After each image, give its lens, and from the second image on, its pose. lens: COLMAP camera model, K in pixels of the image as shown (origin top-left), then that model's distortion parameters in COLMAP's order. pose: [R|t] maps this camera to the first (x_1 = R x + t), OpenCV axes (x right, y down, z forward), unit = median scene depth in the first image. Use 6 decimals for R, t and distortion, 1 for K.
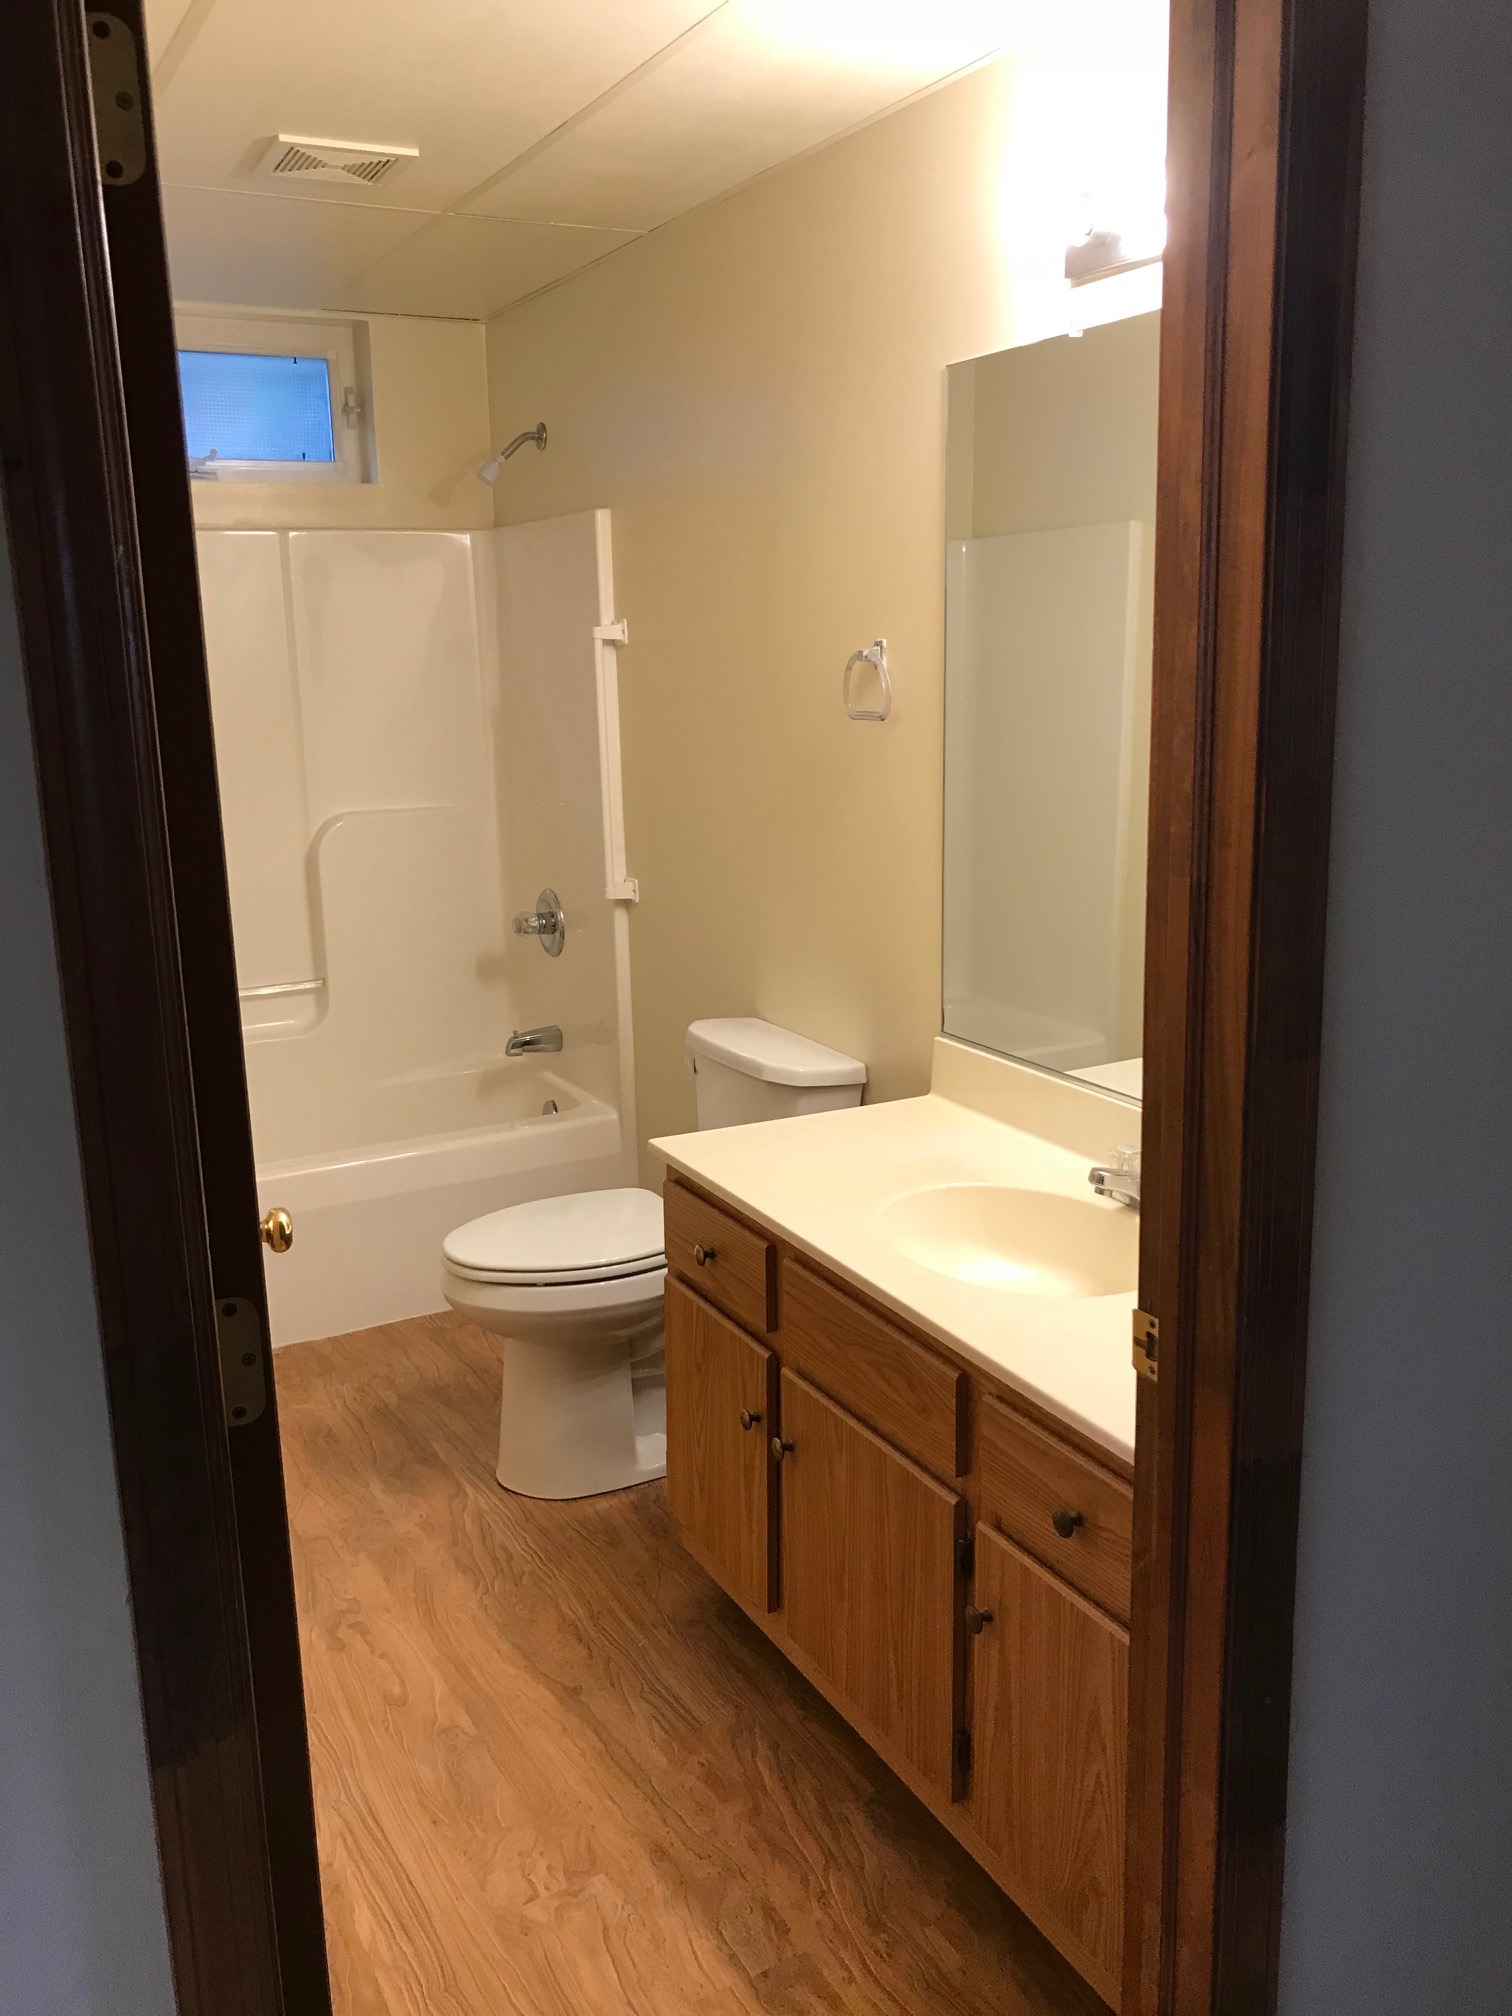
lens RADIAL K [[1727.5, 0, 756.0], [0, 1727.5, 1008.0], [0, 0, 1]] dist [0.002349, -0.001767]
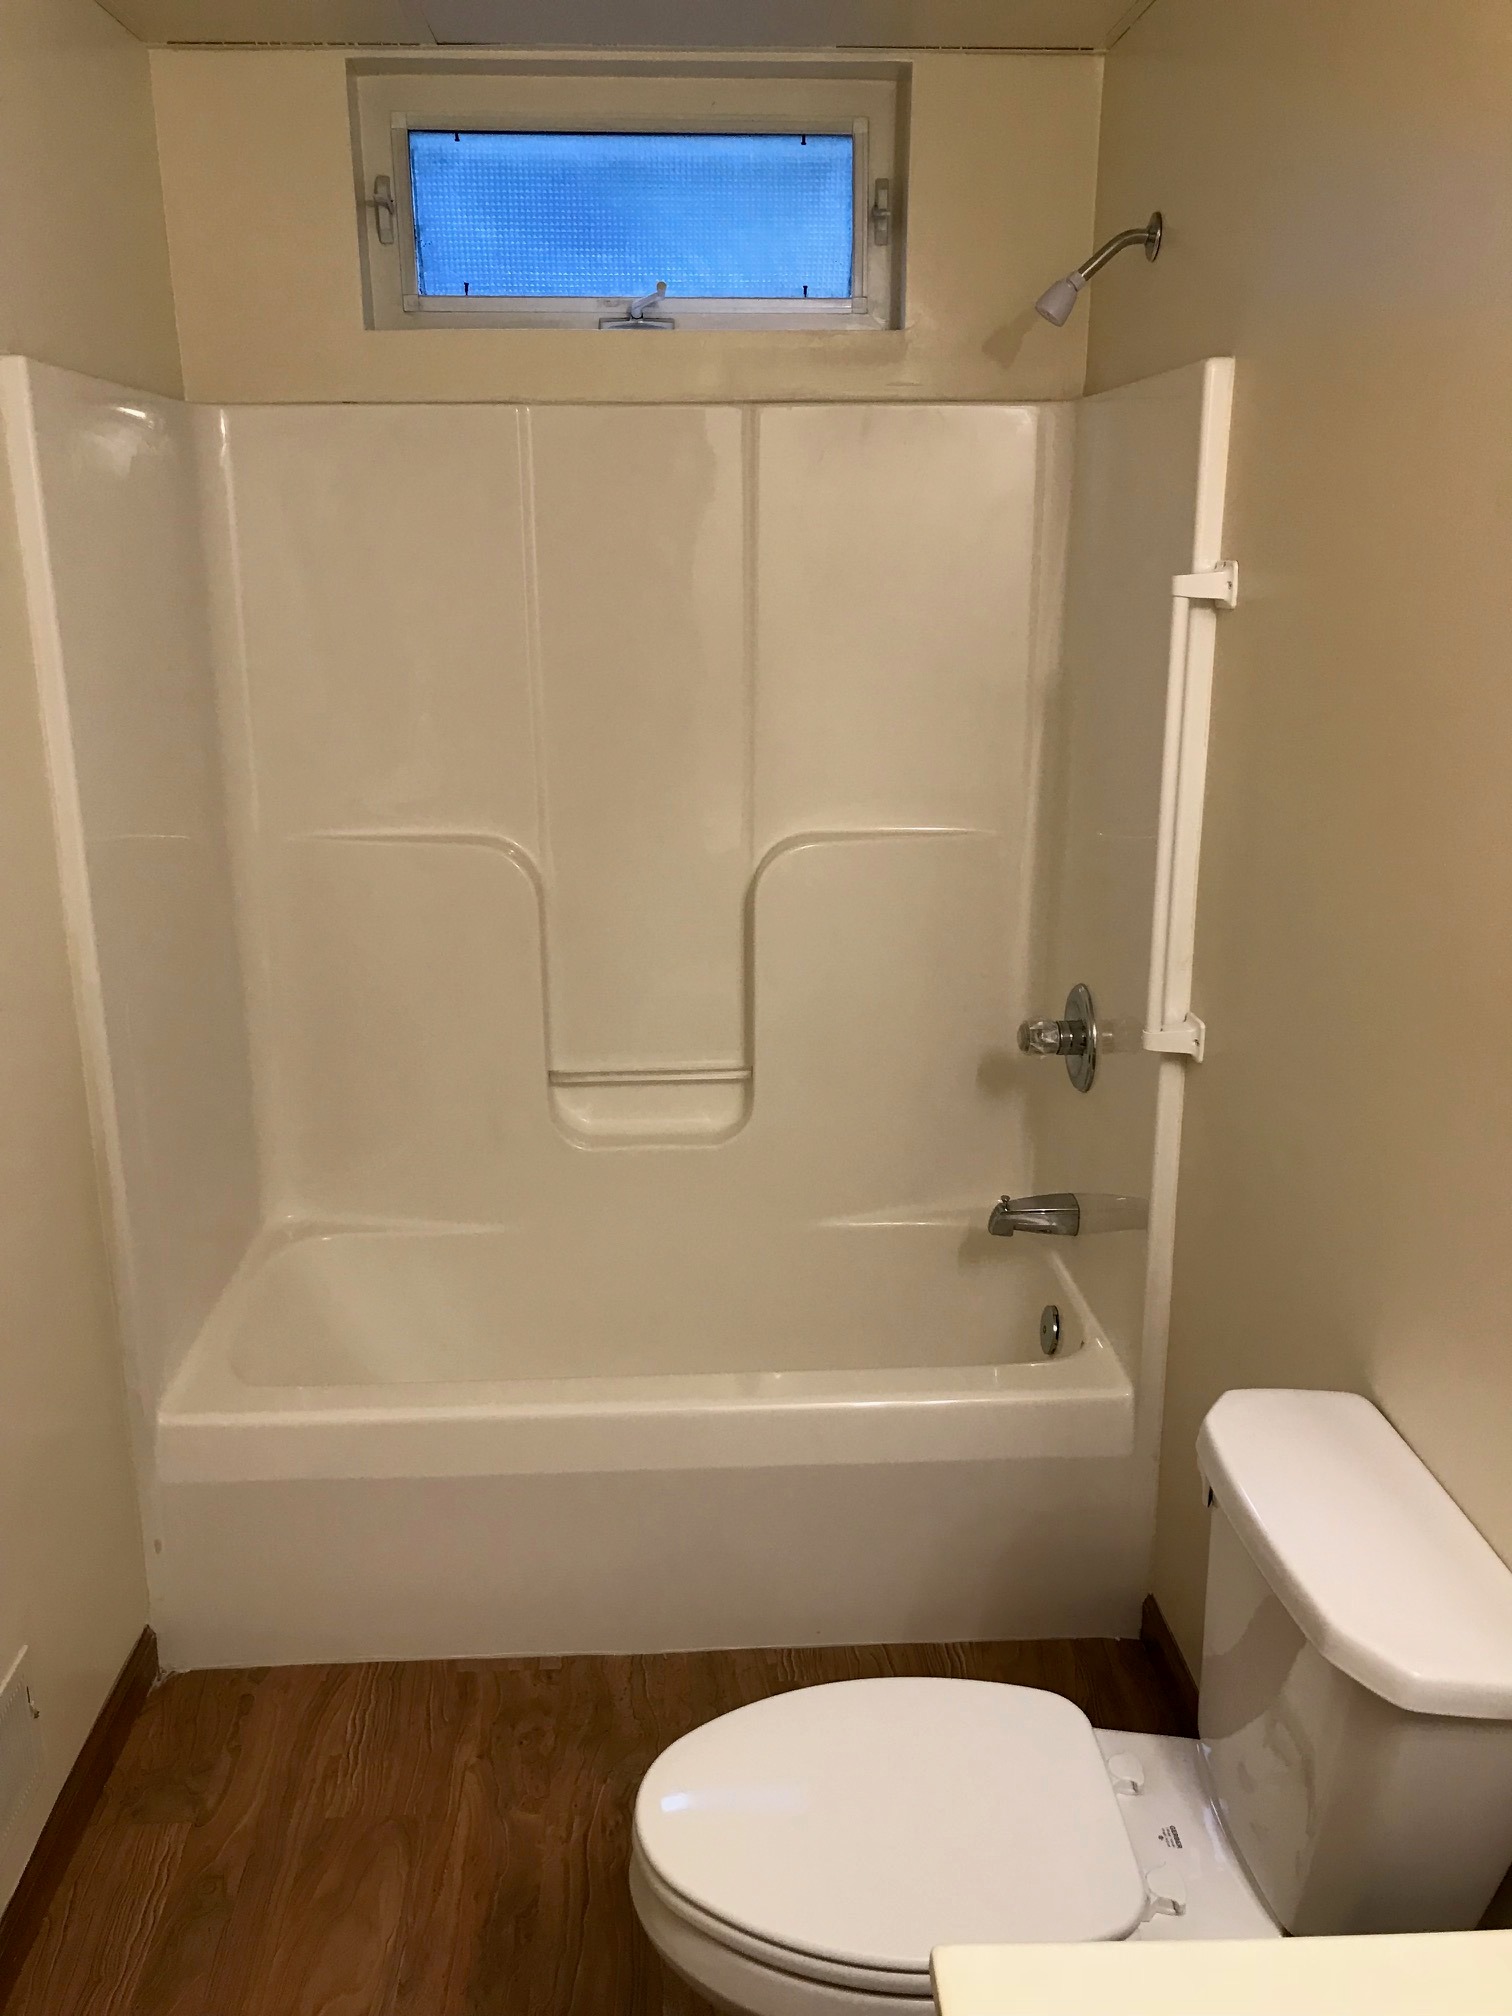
lens RADIAL K [[1696.9, 0, 756.0], [0, 1696.9, 1008.0], [0, 0, 1]] dist [0.007257, 0.068014]
pose [[0.914591, 0.127016, -0.383914, 0.009746], [-0.099929, 0.990935, 0.089785, -0.105125], [0.391838, -0.043753, 0.918993, 0.388697]]
